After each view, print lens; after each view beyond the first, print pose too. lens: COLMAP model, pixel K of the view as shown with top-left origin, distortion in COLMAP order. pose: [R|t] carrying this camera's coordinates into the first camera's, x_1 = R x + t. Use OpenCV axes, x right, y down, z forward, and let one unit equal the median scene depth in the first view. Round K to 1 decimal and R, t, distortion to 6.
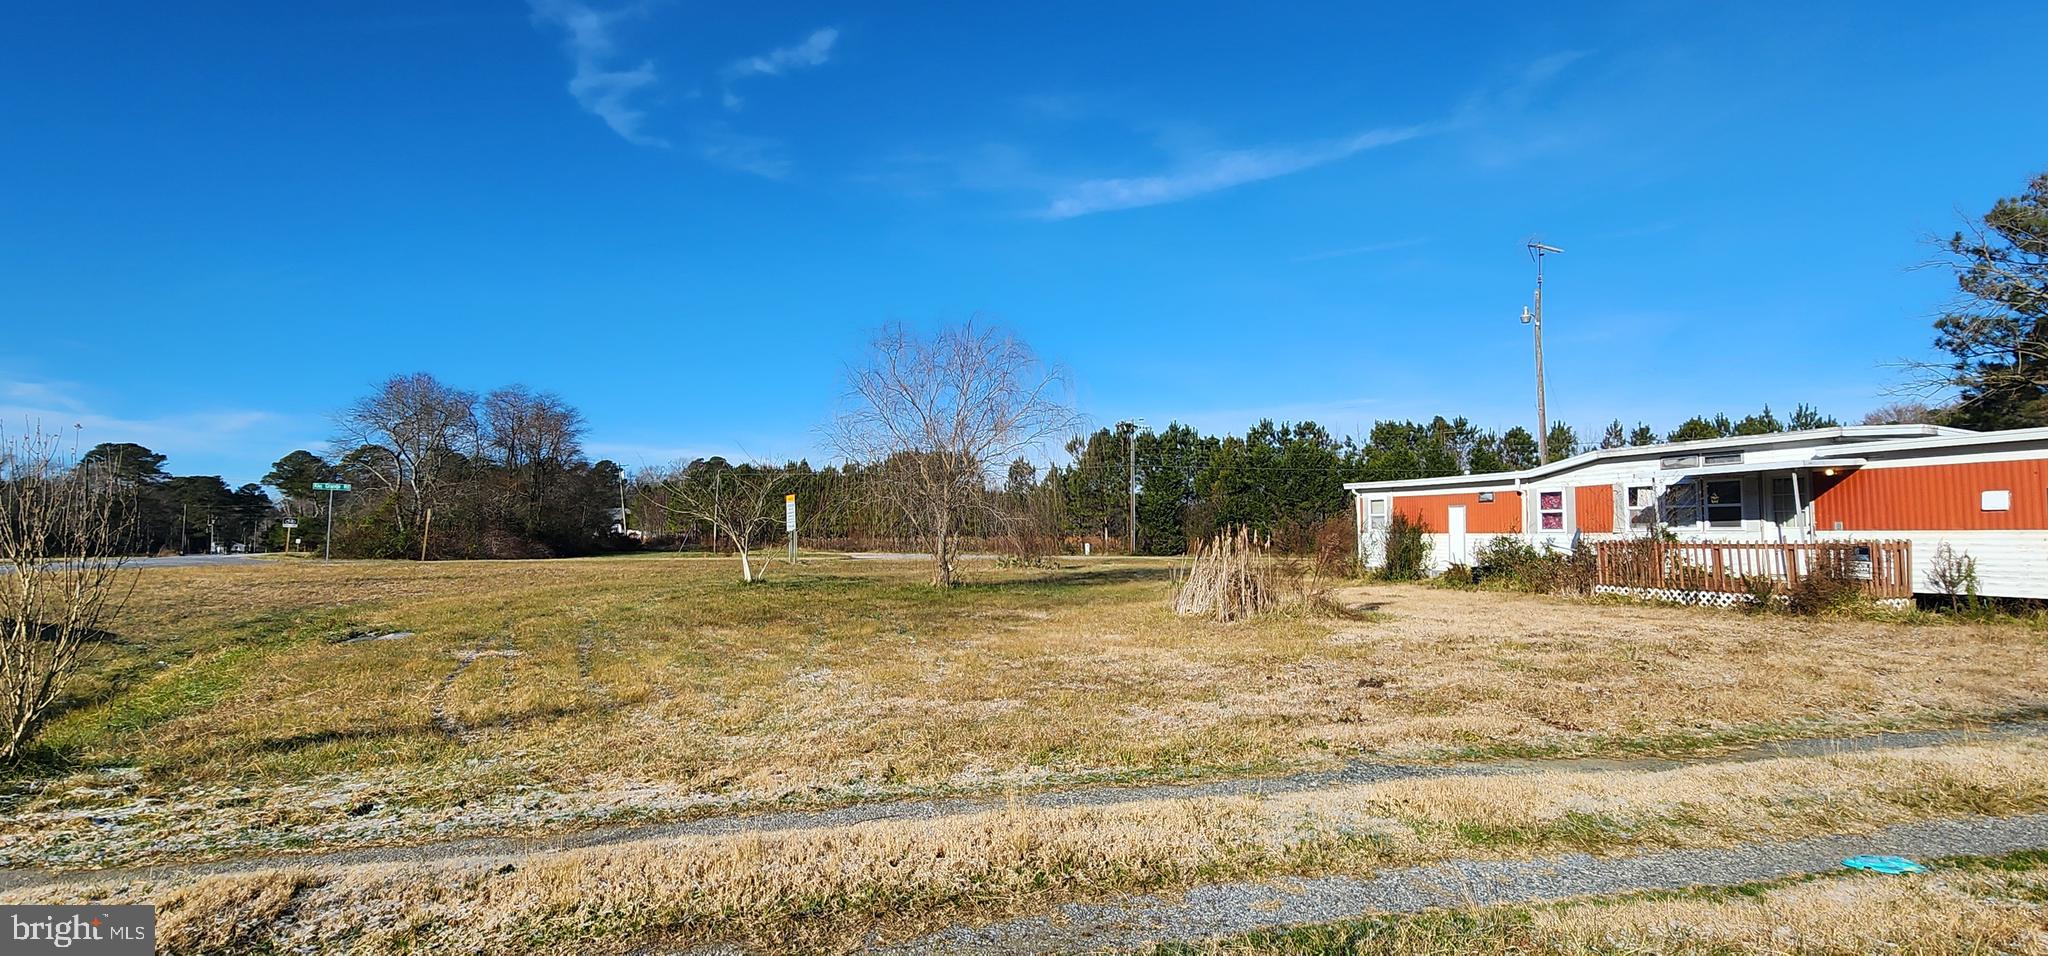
lens RADIAL K [[946.2, 0, 1019.1], [0, 946.2, 466.6], [0, 0, 1]] dist [-0.003803, 0.002554]
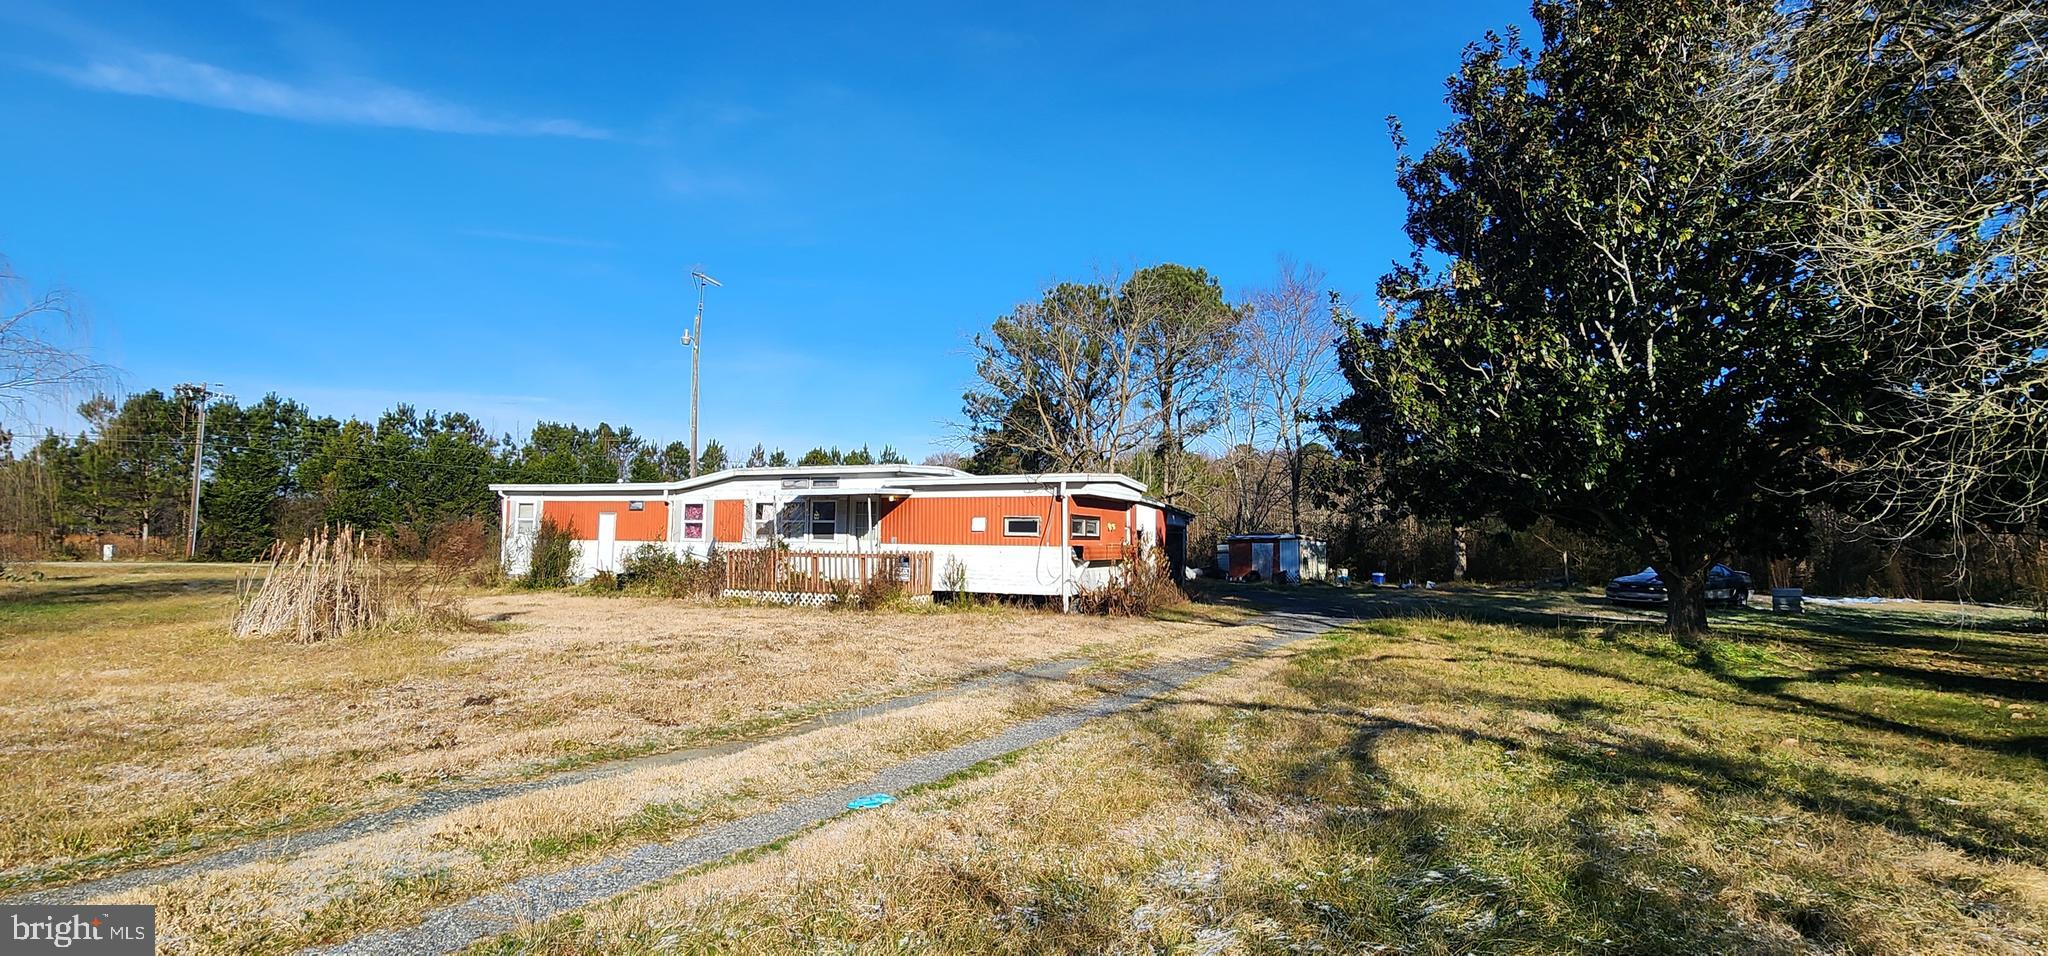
lens RADIAL K [[946.2, 0, 1019.3], [0, 946.2, 481.2], [0, 0, 1]] dist [-0.003803, 0.002554]
pose [[0.672687, 0.064440, 0.737115, 0.016765], [-0.070578, 0.997246, -0.022772, -0.000668], [-0.736553, -0.036706, 0.675383, -0.002526]]
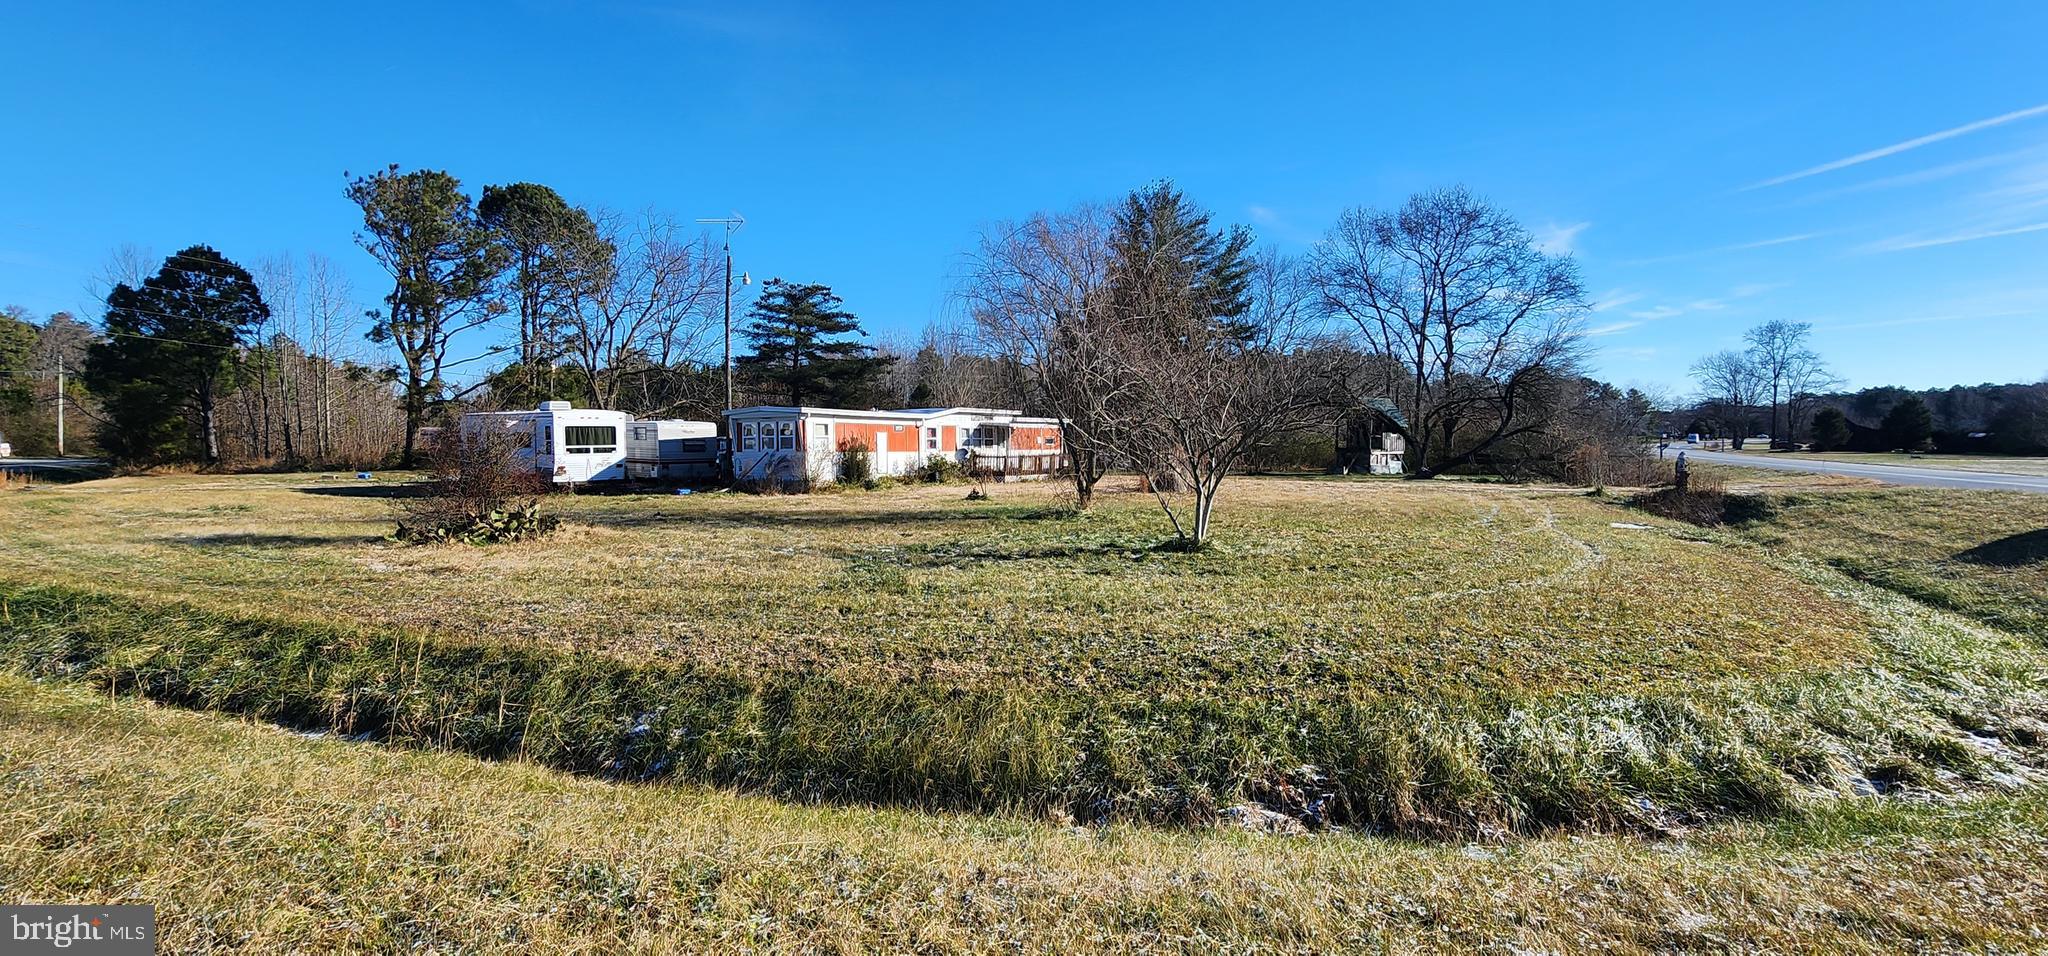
lens RADIAL K [[946.2, 0, 1024.8], [0, 946.2, 482.9], [0, 0, 1]] dist [-0.003803, 0.002554]
pose [[-0.621799, -0.029436, 0.782624, -1.062666], [-0.056586, 0.998370, -0.007407, 0.155084], [-0.781130, -0.048891, -0.622451, 2.292781]]
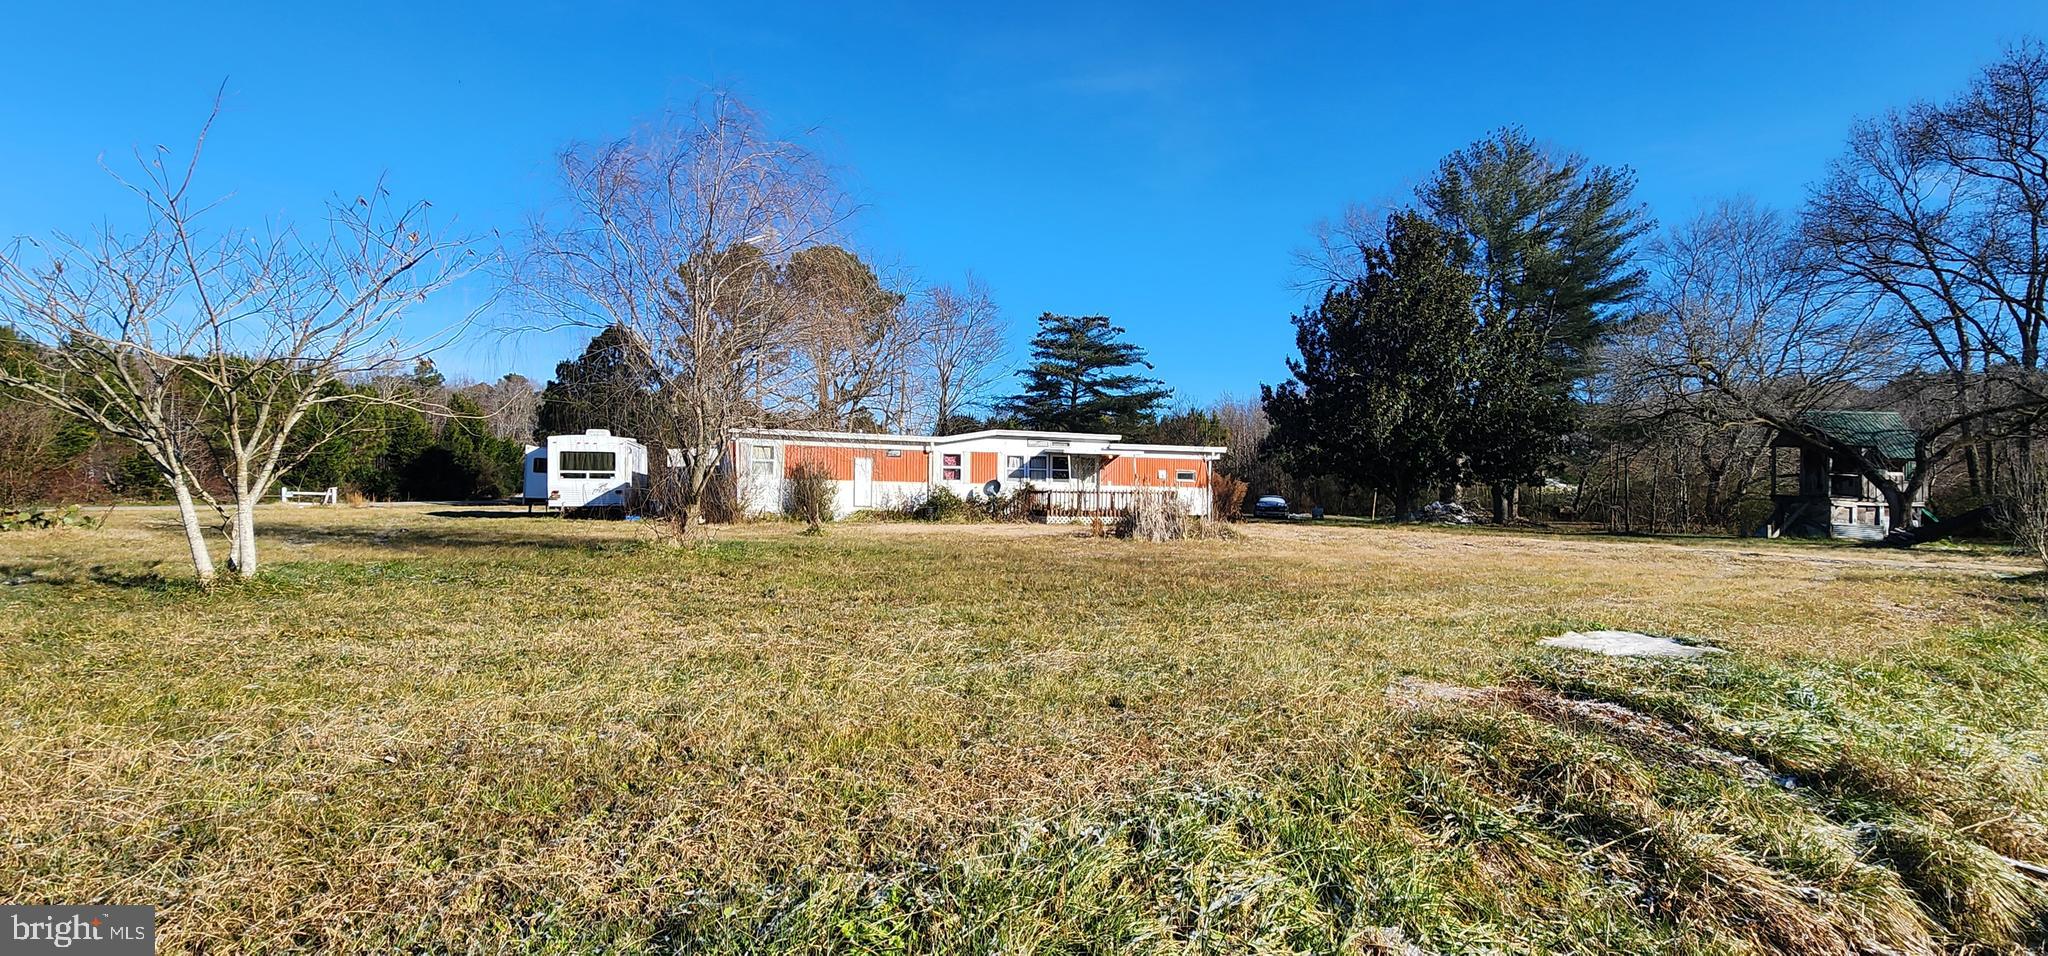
lens RADIAL K [[946.2, 0, 1027.9], [0, 946.2, 480.8], [0, 0, 1]] dist [-0.003803, 0.002554]
pose [[-0.088695, 0.021571, 0.995825, -1.018195], [-0.087934, 0.995692, -0.029400, 0.117208], [-0.992170, -0.090174, -0.086416, 1.191327]]
